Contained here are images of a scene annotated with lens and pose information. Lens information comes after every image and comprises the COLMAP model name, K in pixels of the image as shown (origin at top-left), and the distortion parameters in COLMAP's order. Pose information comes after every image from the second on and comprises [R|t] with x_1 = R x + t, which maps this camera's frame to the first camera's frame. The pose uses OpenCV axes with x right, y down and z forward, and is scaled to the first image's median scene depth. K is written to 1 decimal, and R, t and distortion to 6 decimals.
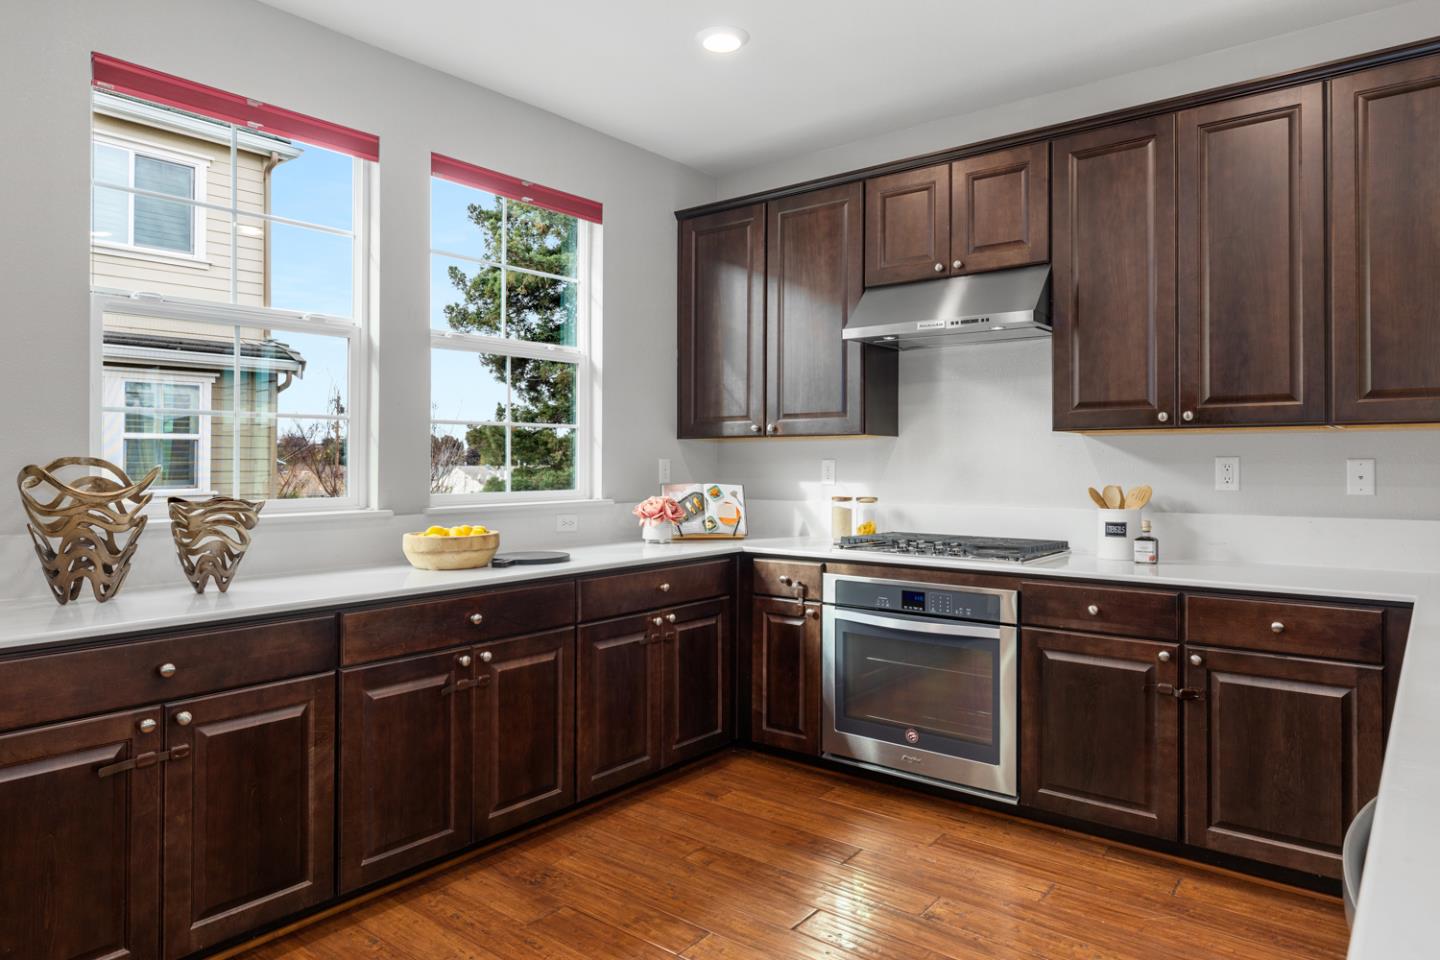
lens RADIAL K [[918.1, 0, 724.5], [0, 918.1, 449.0], [0, 0, 1]] dist [0.016065, -0.003960]
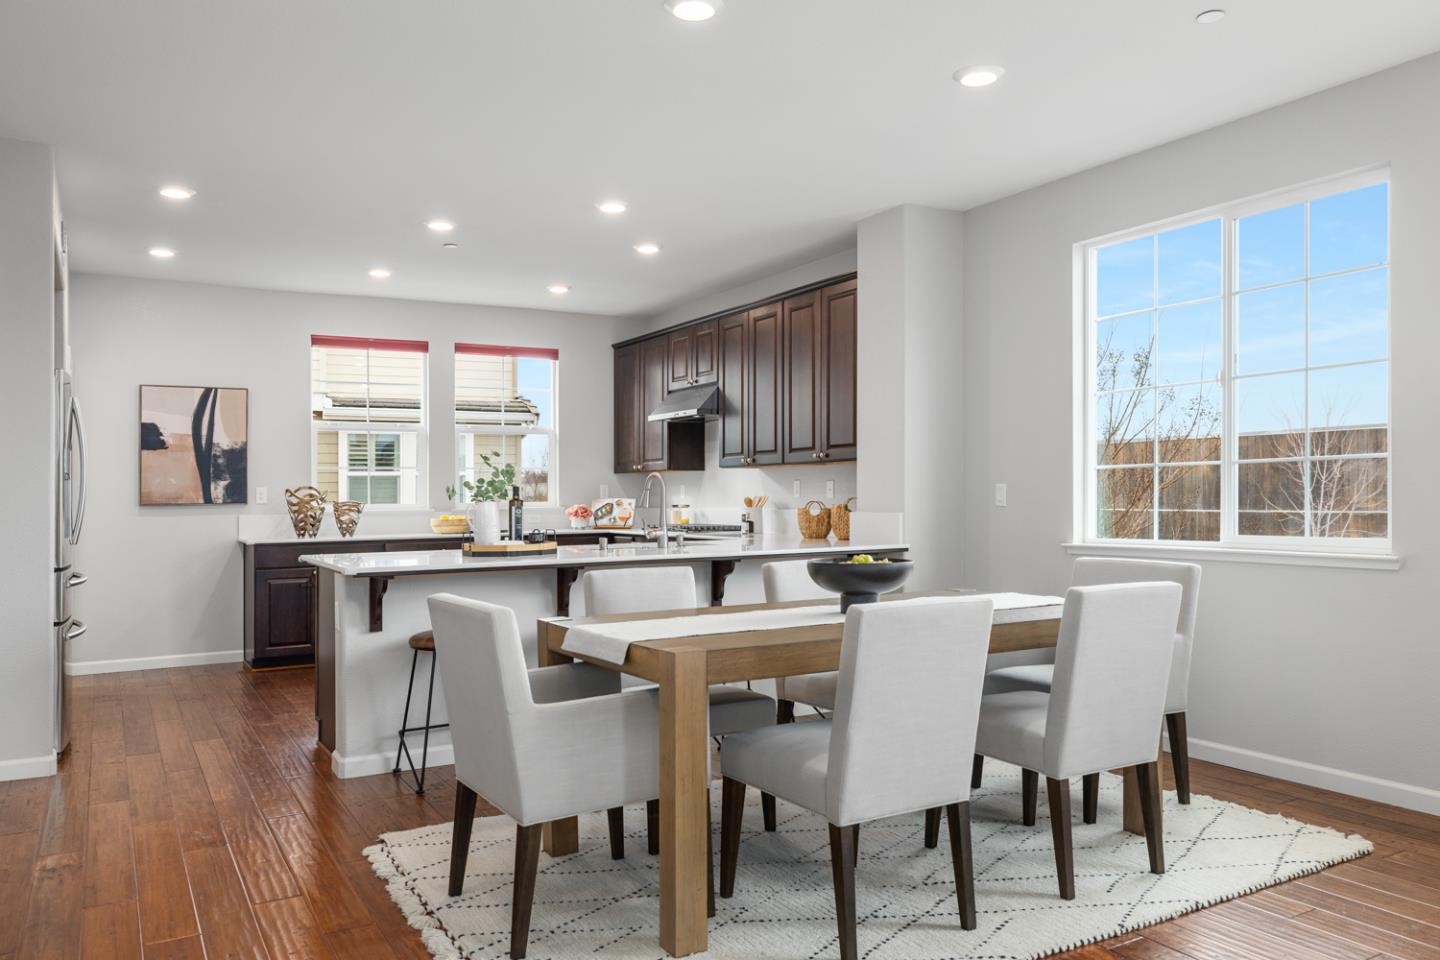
lens RADIAL K [[1094.2, 0, 750.7], [0, 1094.2, 479.0], [0, 0, 1]] dist [0.007862, -0.018960]
pose [[0.938253, -0.013135, -0.345699, 1.142225], [0.013679, 0.999906, -0.000866, 0.005850], [0.345678, -0.003916, 0.938345, -1.094877]]
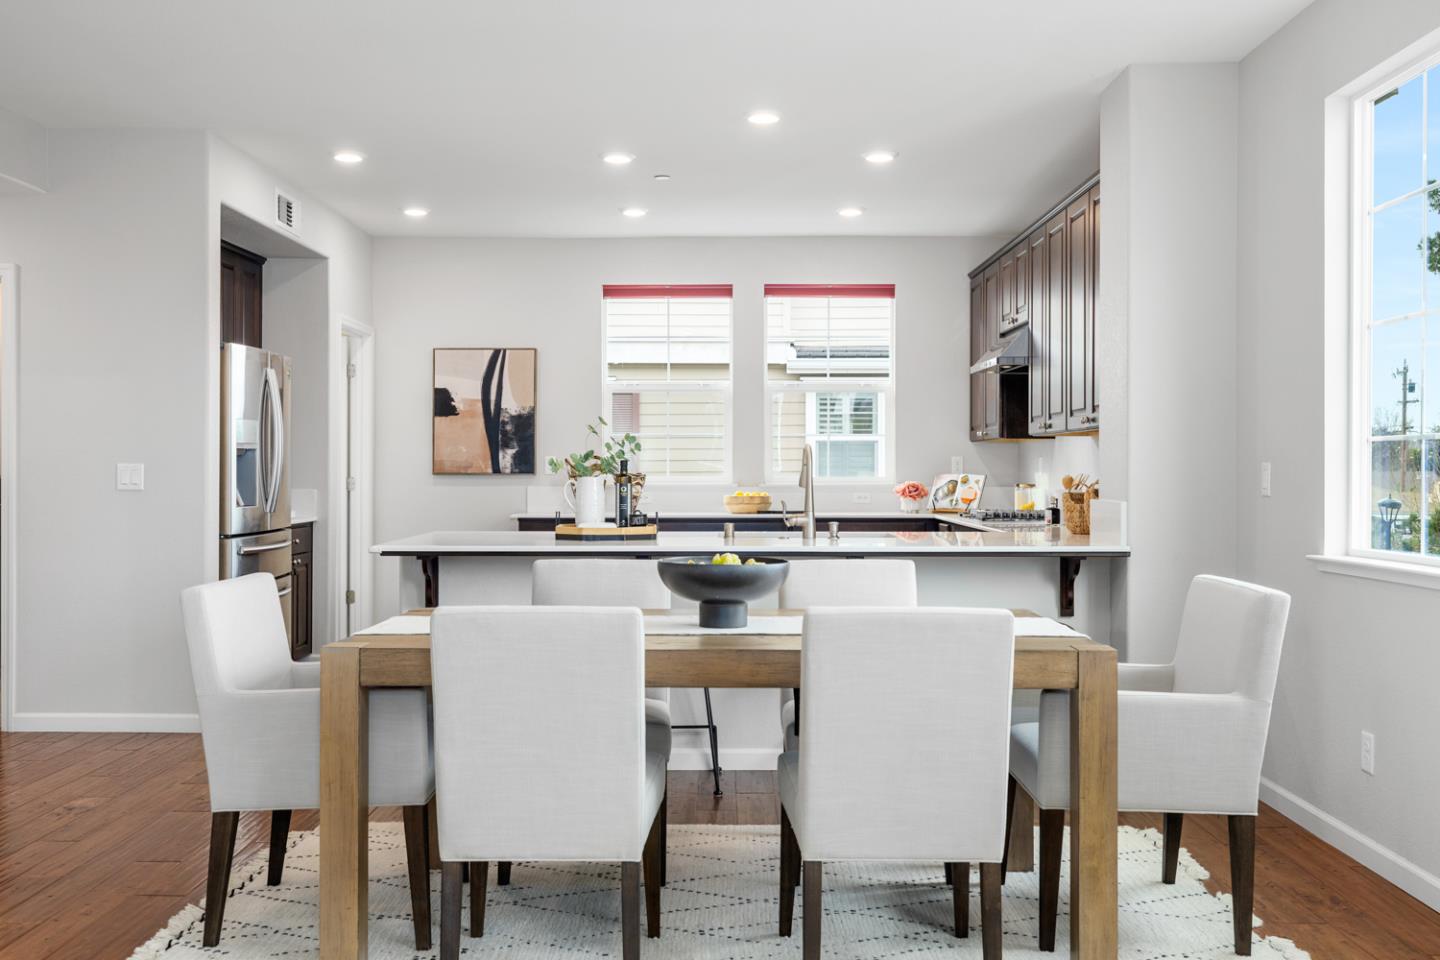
lens RADIAL K [[1448.4, 0, 725.1], [0, 1448.4, 465.5], [0, 0, 1]] dist [-0.014879, 0.000000]
pose [[0.615521, 0.002416, -0.788116, 1.744995], [0.008277, 0.999920, 0.009530, 0.001395], [0.788077, -0.012389, 0.615452, -0.747590]]
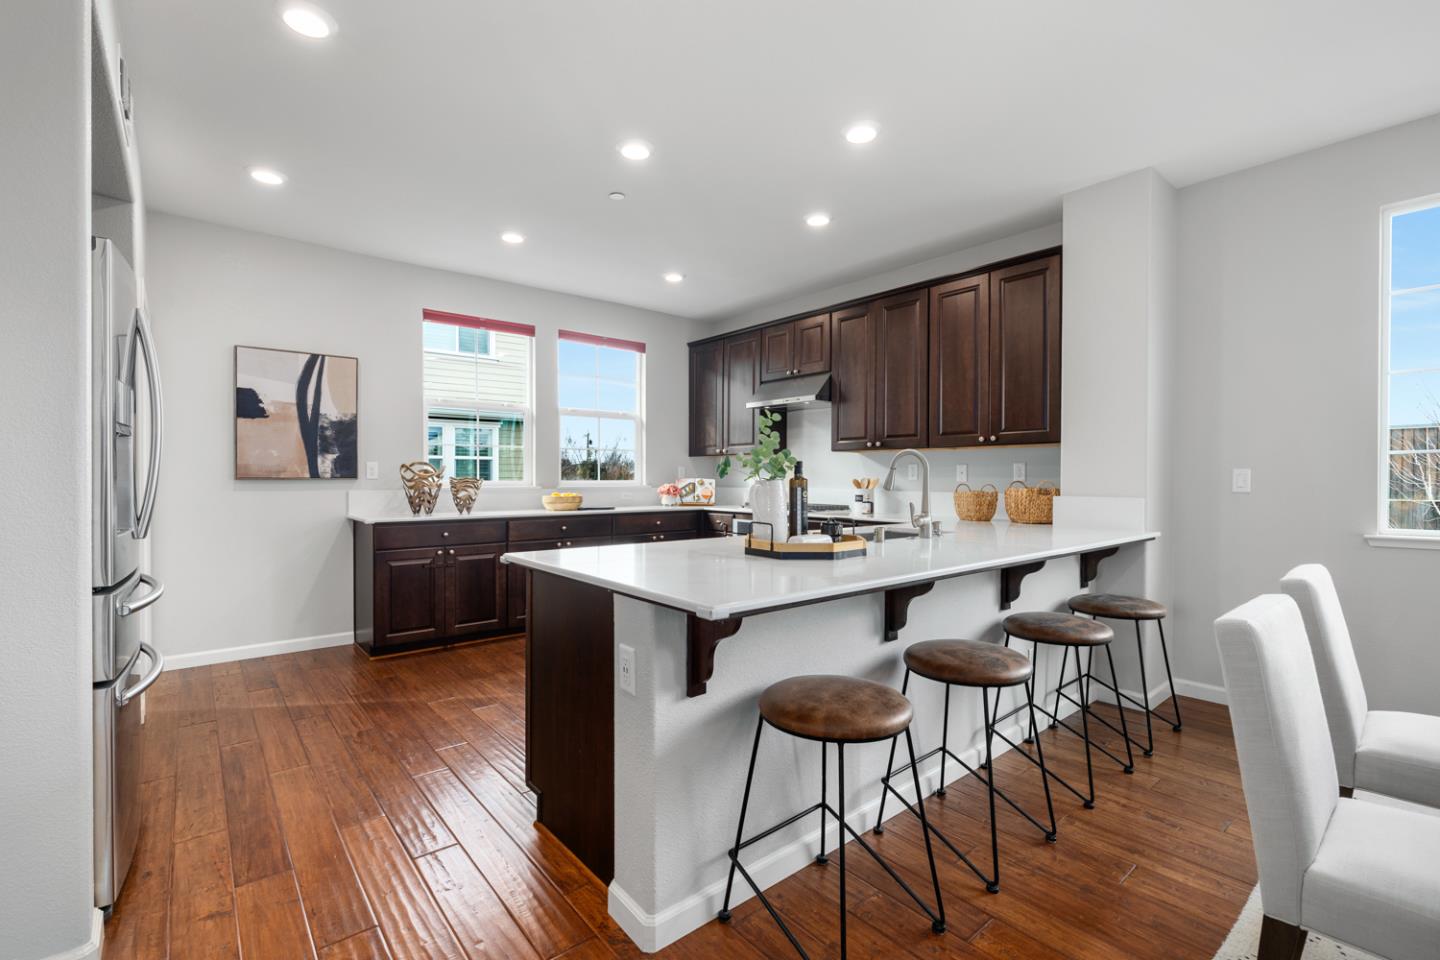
lens RADIAL K [[644.3, 0, 721.0], [0, 644.3, 486.8], [0, 0, 1]] dist [-0.007906, -0.000514]
pose [[0.980859, 0.007830, -0.194561, 0.362350], [-0.002379, 0.999598, 0.028235, 0.018458], [0.194704, -0.027232, 0.980484, -0.458952]]
